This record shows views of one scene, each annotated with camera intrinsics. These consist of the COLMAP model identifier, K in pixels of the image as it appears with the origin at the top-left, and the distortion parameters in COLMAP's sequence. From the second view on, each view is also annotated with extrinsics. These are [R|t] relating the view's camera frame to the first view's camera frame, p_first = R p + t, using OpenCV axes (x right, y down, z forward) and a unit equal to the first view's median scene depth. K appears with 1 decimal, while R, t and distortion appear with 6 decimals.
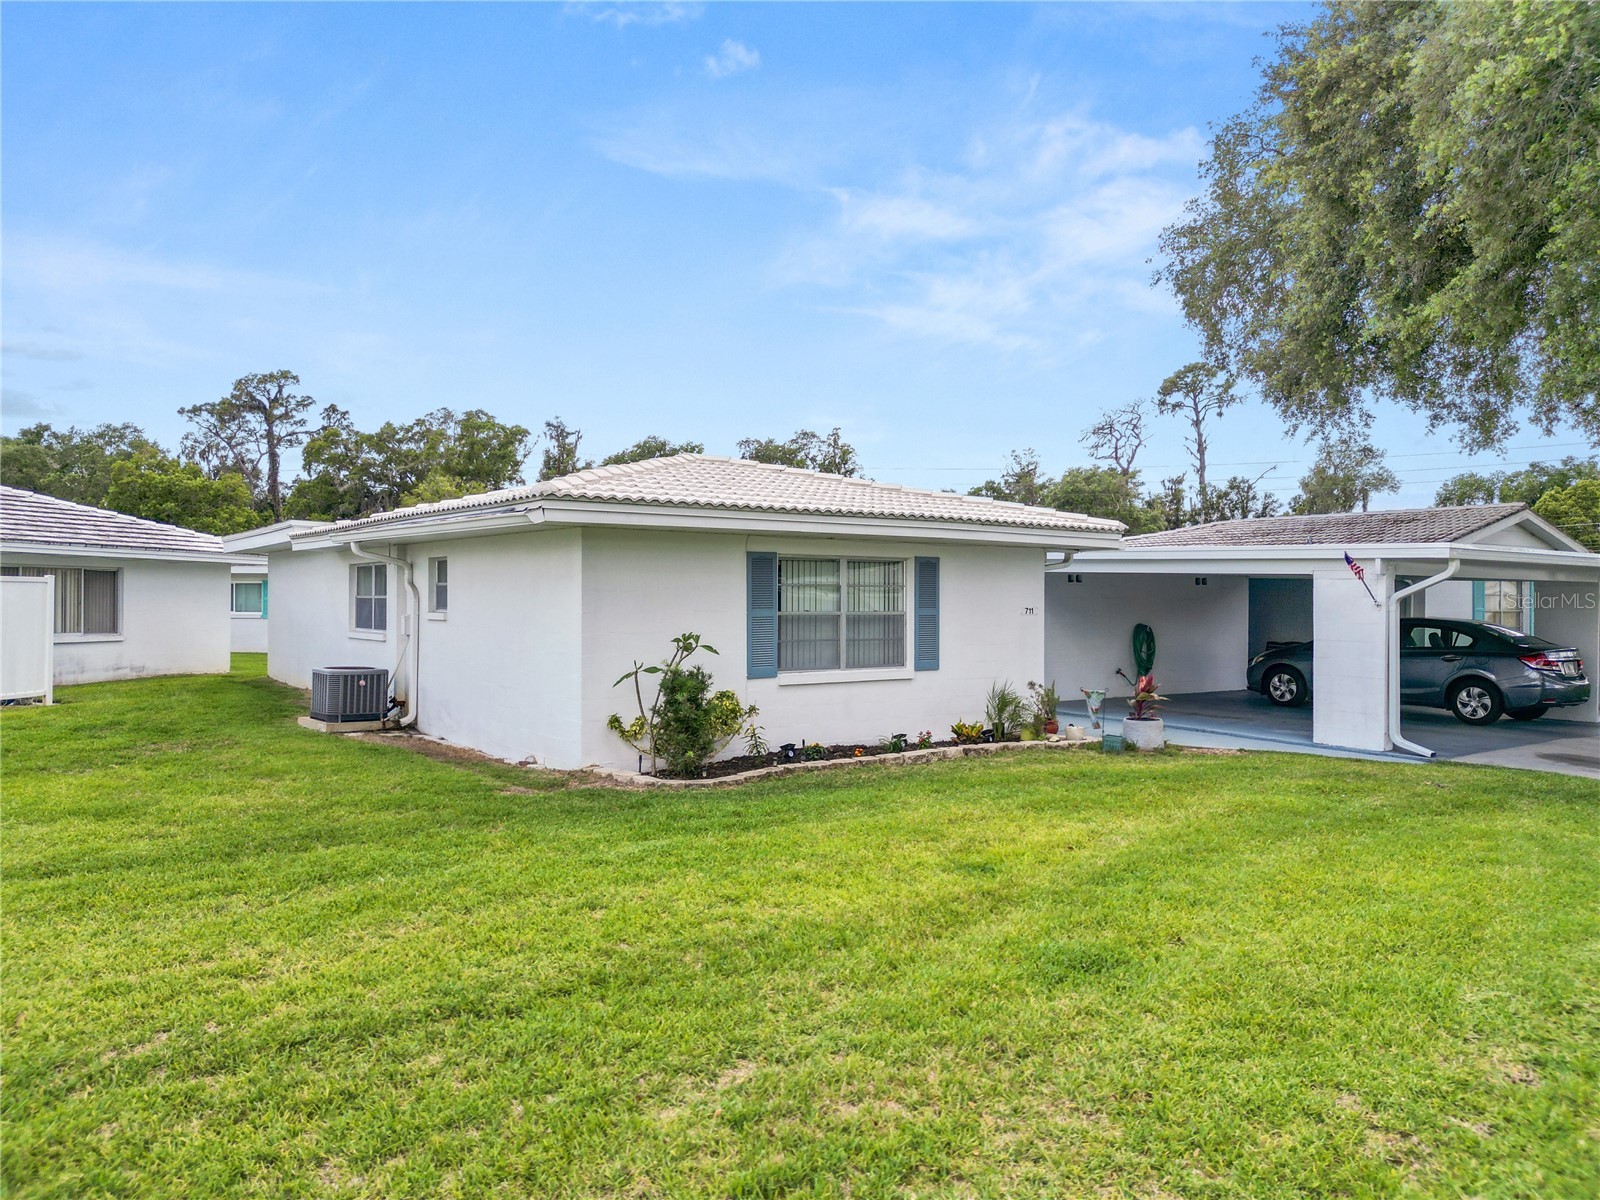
lens RADIAL K [[1107.4, 0, 787.9], [0, 1107.4, 593.4], [0, 0, 1]] dist [0.075588, -0.093624]
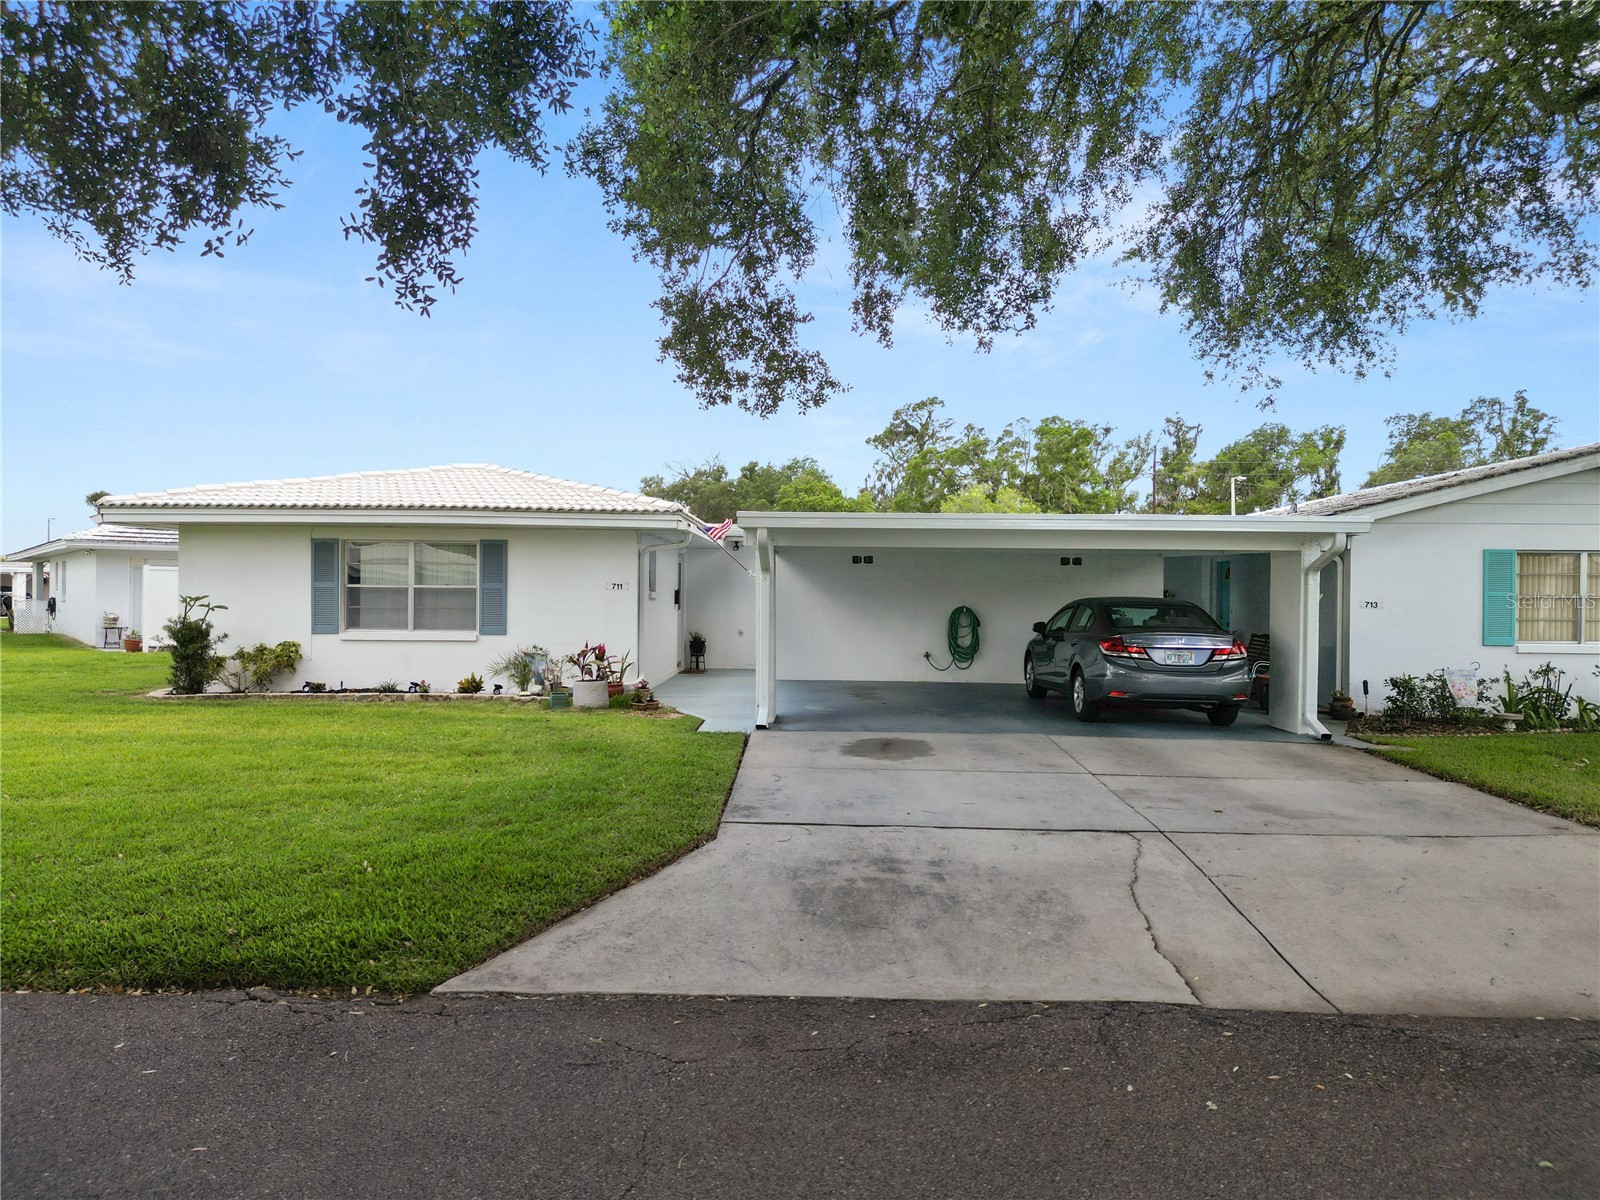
lens RADIAL K [[1120.6, 0, 777.0], [0, 1120.6, 604.6], [0, 0, 1]] dist [0.006007, -0.000037]
pose [[0.766928, 0.006844, -0.641696, 1.139225], [-0.004374, 0.999976, 0.005438, 0.029338], [0.641718, -0.001363, 0.766940, 0.269159]]
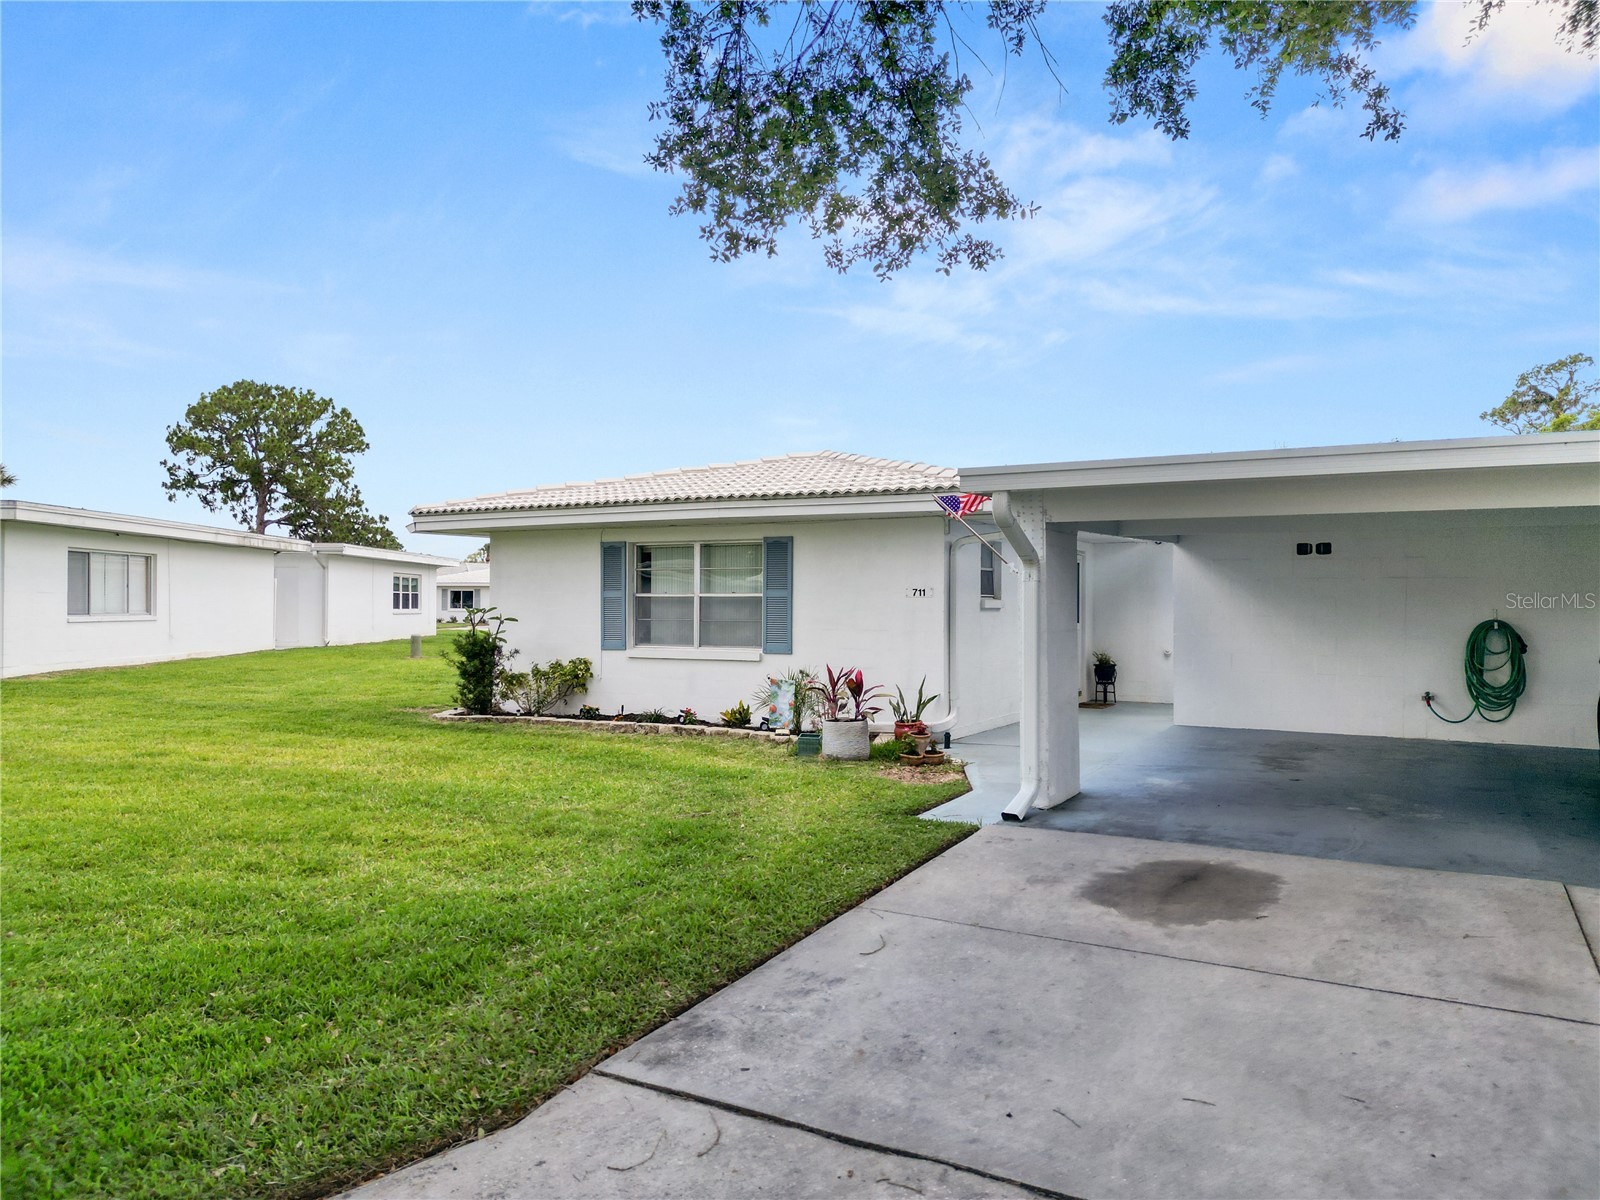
lens RADIAL K [[1107.4, 0, 787.9], [0, 1107.4, 593.4], [0, 0, 1]] dist [0.075588, -0.093624]
pose [[0.376204, -0.012287, -0.926455, 1.022352], [-0.001019, 0.999906, -0.013674, 0.030154], [0.926536, 0.006088, 0.376156, 0.644776]]
